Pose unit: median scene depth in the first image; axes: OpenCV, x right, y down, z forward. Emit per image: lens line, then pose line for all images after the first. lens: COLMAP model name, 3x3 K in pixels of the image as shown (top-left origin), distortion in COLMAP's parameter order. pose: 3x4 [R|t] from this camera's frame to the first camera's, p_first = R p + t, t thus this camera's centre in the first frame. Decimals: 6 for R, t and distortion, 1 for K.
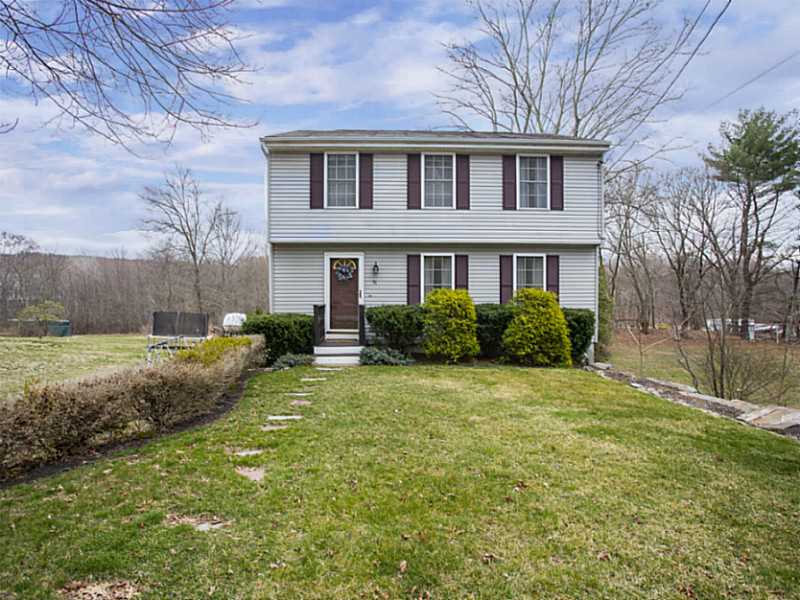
lens RADIAL K [[332.6, 0, 400.1], [0, 332.6, 302.9], [0, 0, 1]] dist [-0.035009, 0.000037]
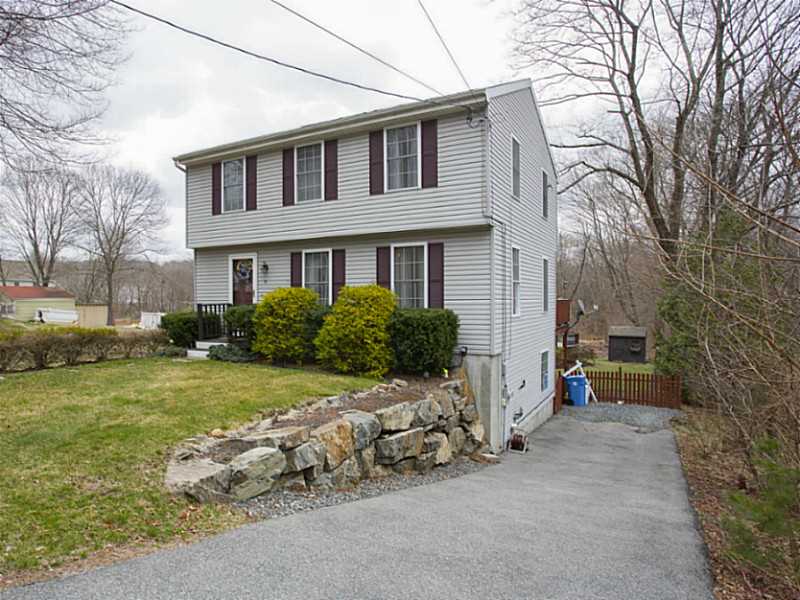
lens RADIAL K [[444.9, 0, 412.6], [0, 444.9, 303.5], [0, 0, 1]] dist [-0.063455, 0.028547]
pose [[0.887725, 0.003745, -0.460358, 0.933151], [-0.002869, 0.999992, 0.002604, -0.001099], [0.460364, -0.000991, 0.887730, 0.020318]]
